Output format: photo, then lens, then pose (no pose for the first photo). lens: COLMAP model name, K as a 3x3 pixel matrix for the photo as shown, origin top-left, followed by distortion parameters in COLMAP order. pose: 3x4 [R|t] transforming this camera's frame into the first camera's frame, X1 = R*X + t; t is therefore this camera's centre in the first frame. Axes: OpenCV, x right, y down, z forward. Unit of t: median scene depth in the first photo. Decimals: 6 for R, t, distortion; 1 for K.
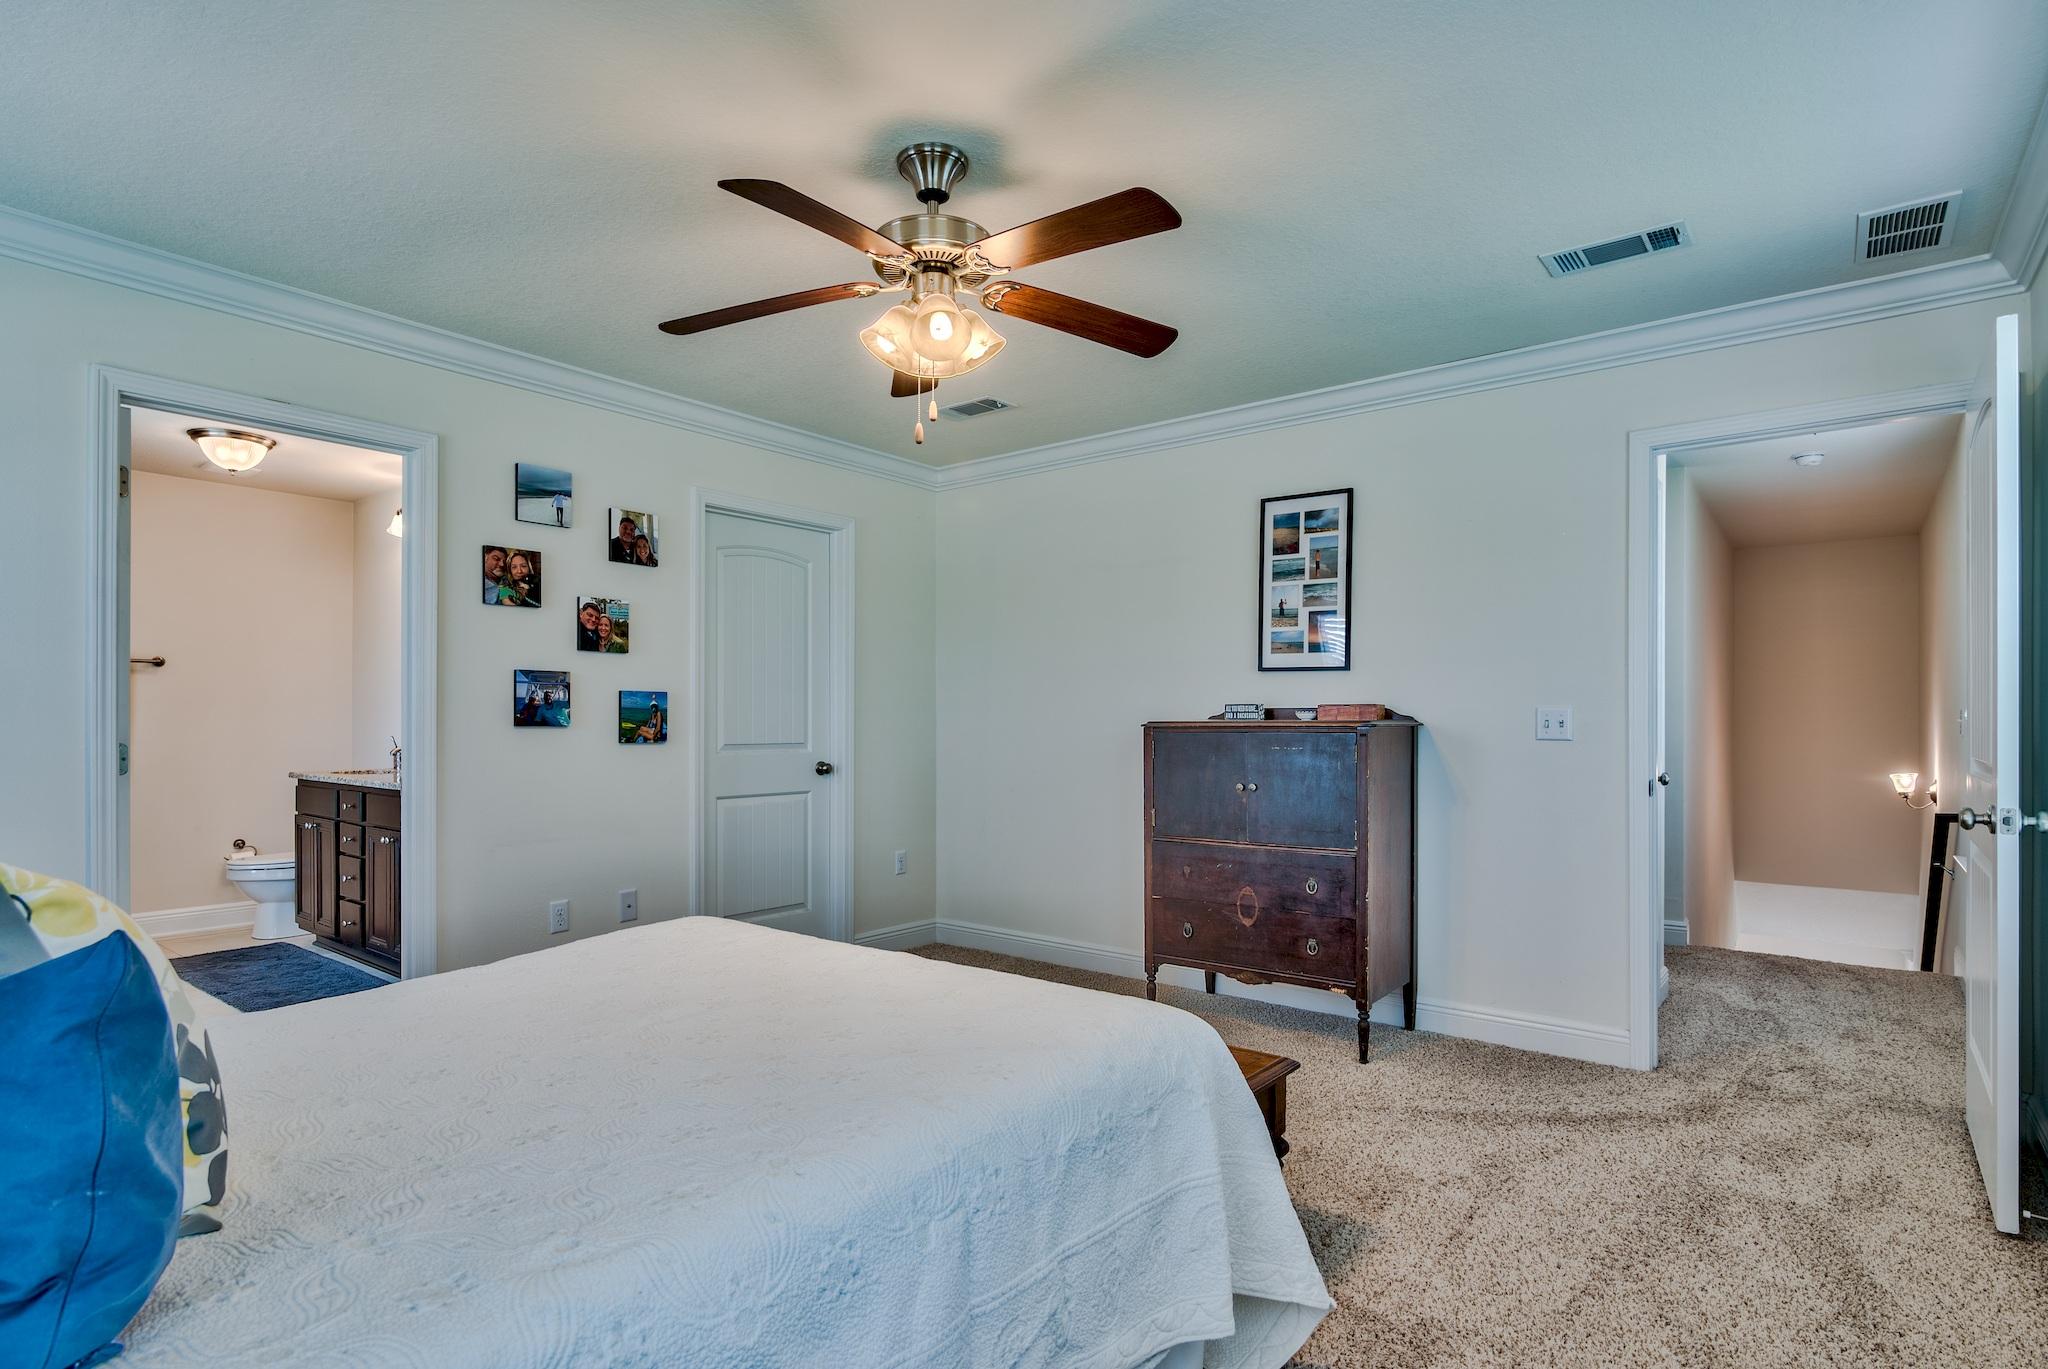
lens RADIAL K [[1030.3, 0, 980.9], [0, 1030.3, 718.3], [0, 0, 1]] dist [-0.010306, 0.006352]
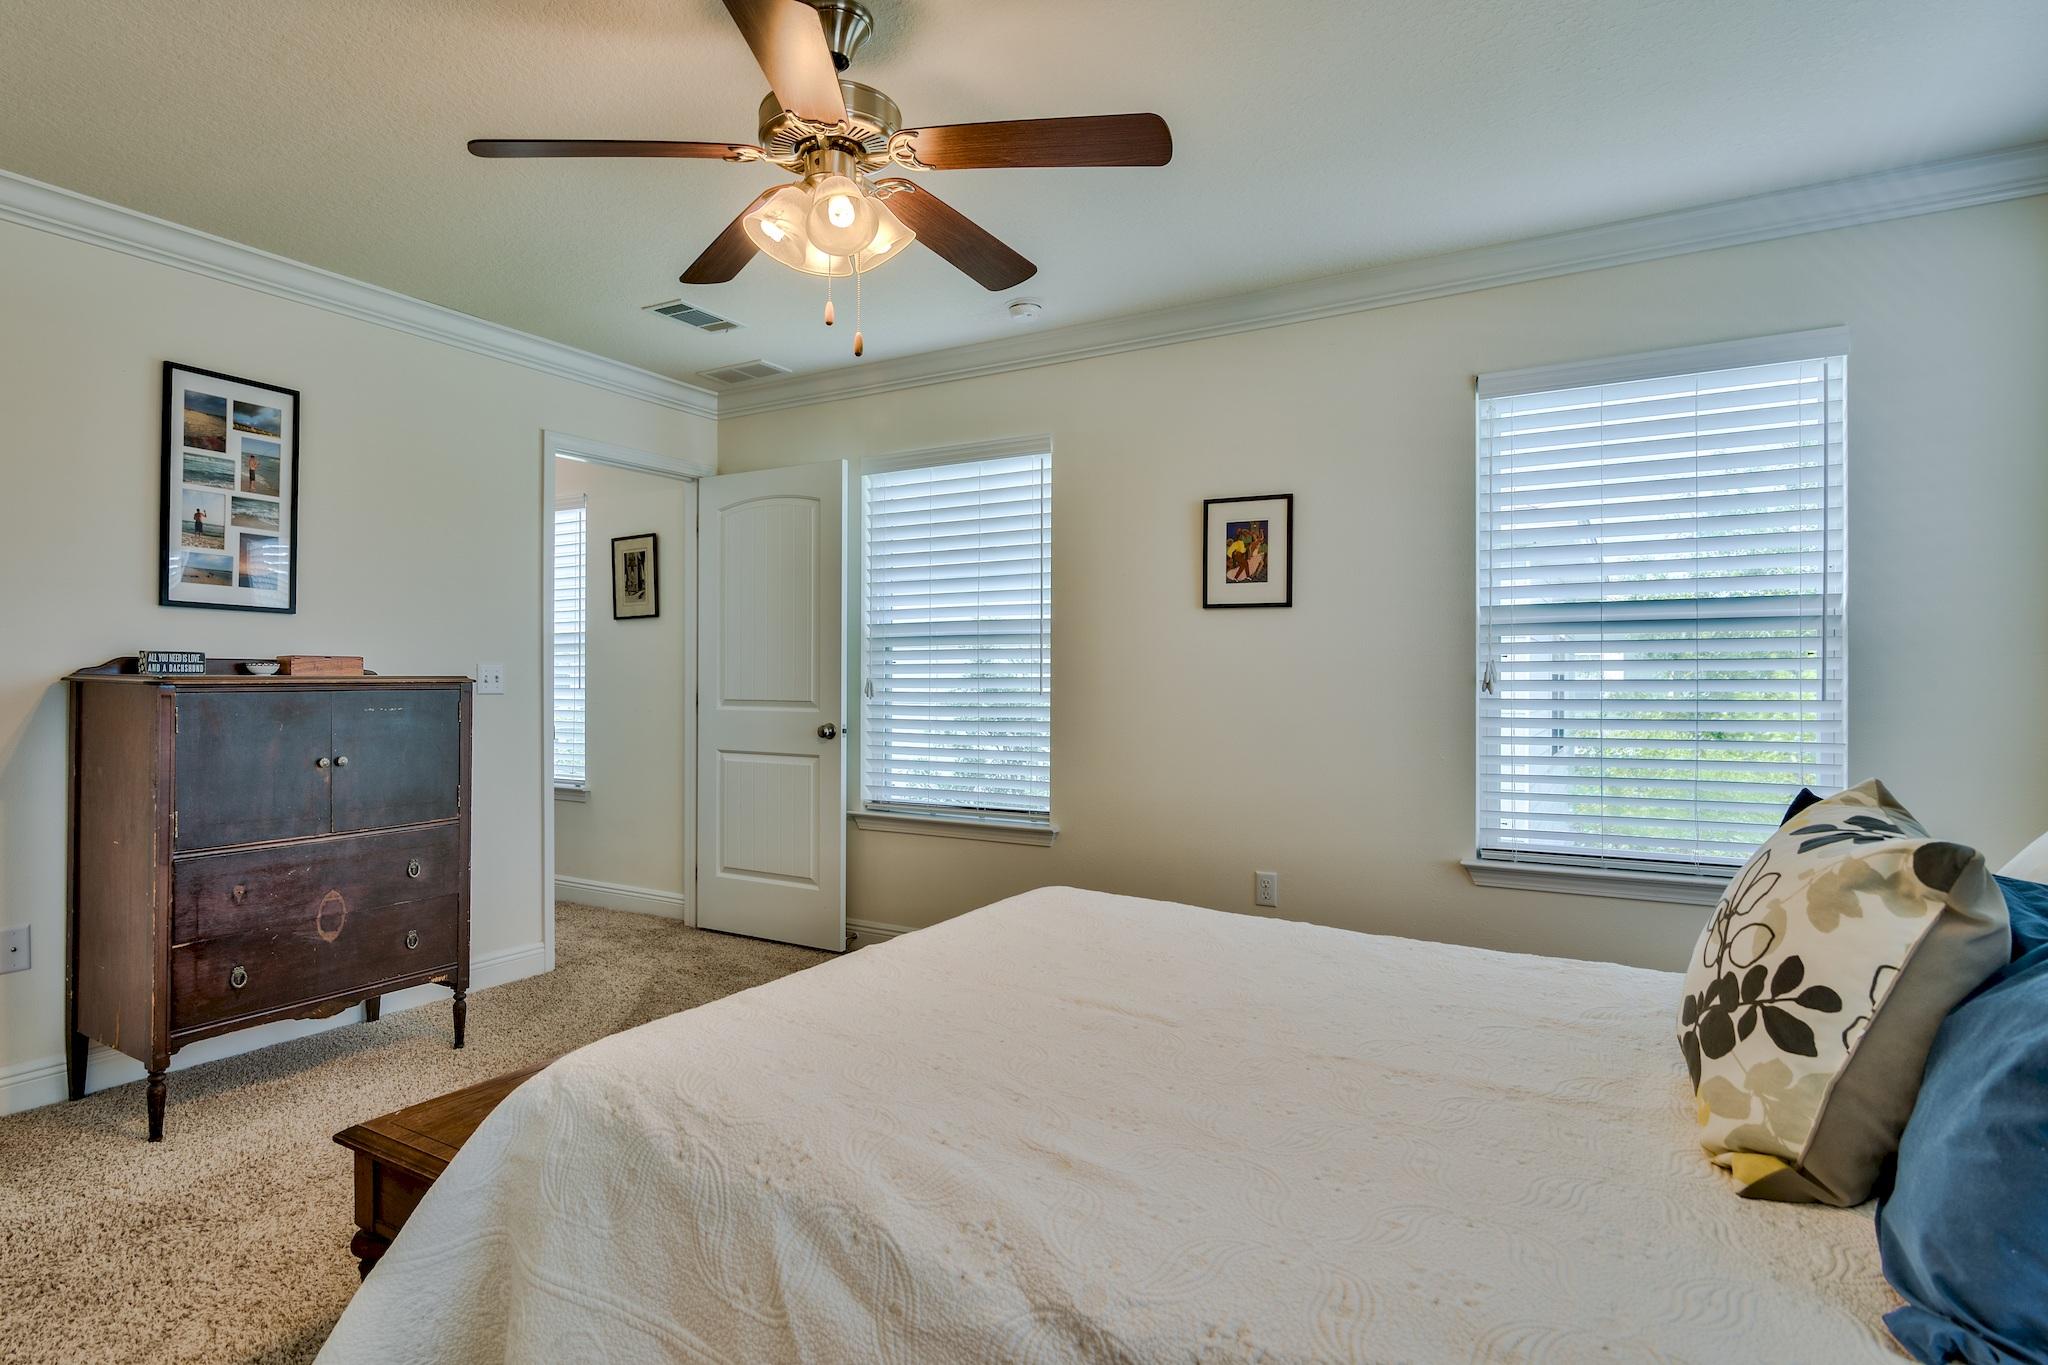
lens RADIAL K [[1030.3, 0, 1018.5], [0, 1030.3, 667.8], [0, 0, 1]] dist [-0.010306, 0.006352]
pose [[-0.118265, 0.005661, 0.992966, -1.091128], [-0.005117, 0.999967, -0.006311, -0.003424], [-0.992969, -0.005827, -0.118232, 1.109675]]
